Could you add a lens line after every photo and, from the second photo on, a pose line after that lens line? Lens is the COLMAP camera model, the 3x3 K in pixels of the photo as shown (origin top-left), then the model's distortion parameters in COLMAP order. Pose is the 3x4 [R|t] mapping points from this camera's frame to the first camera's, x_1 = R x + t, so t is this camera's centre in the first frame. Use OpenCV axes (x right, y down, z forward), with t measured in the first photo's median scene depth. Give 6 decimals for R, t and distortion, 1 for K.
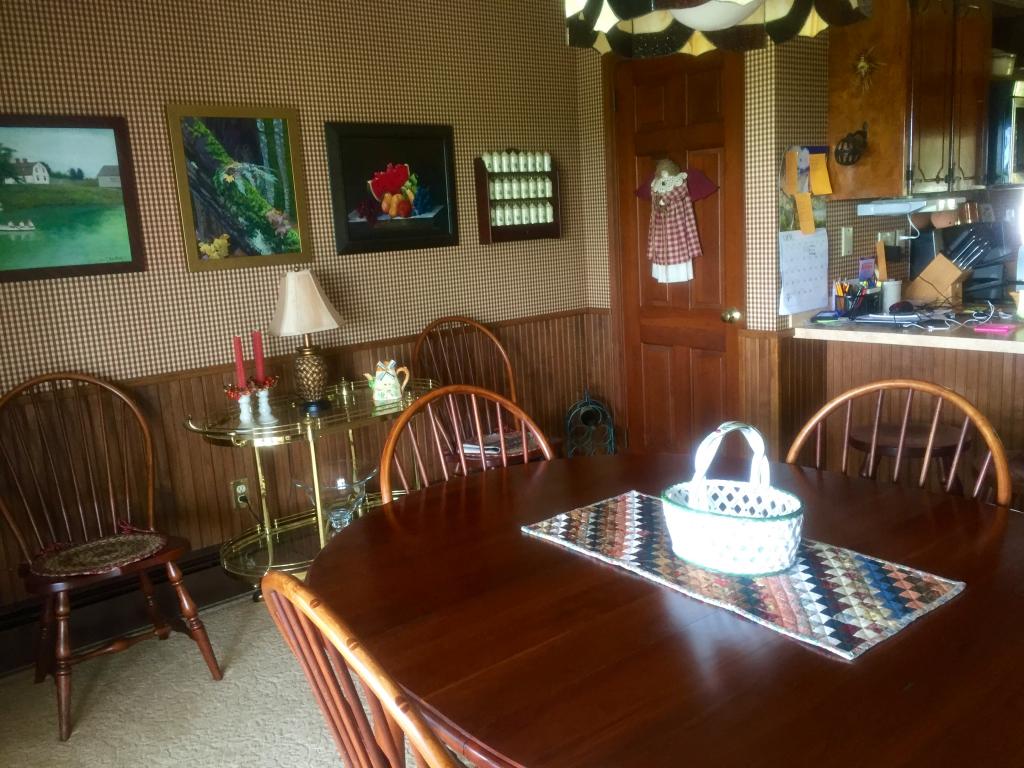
lens RADIAL K [[866.6, 0, 507.7], [0, 866.6, 382.8], [0, 0, 1]] dist [0.070925, -0.058569]
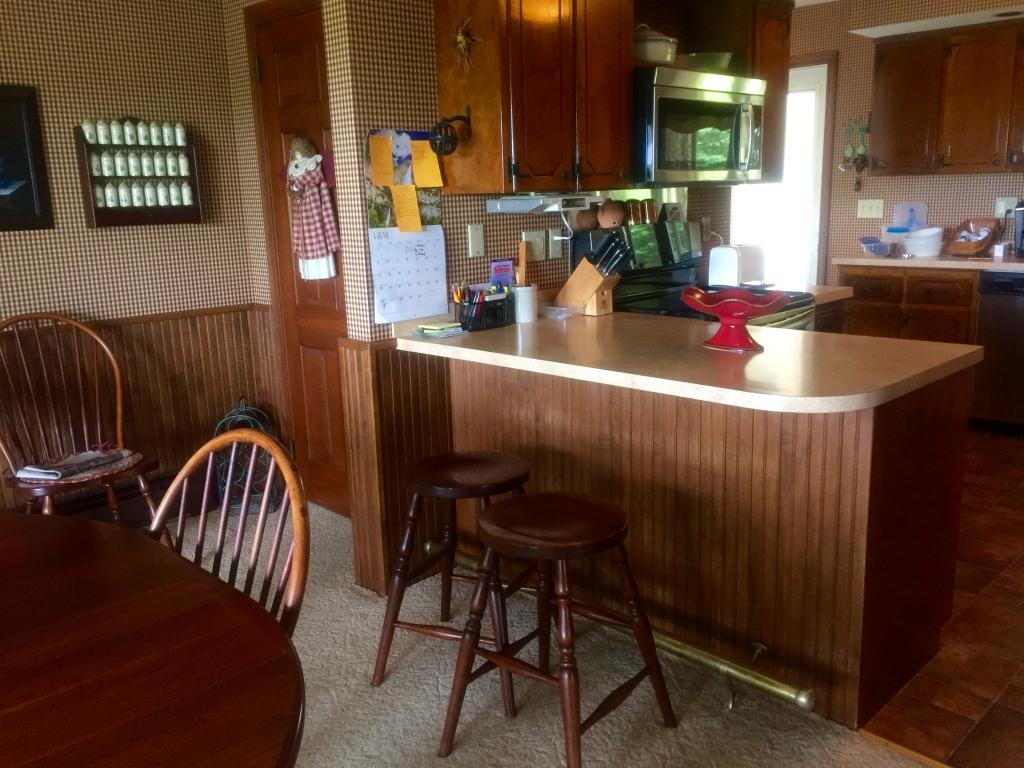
lens RADIAL K [[866.6, 0, 516.6], [0, 866.6, 386.3], [0, 0, 1]] dist [0.070925, -0.058569]
pose [[0.996328, 0.012424, 0.084717, 0.327824], [-0.014871, 0.999488, 0.028320, -0.035771], [-0.084321, -0.029476, 0.996003, 0.100581]]
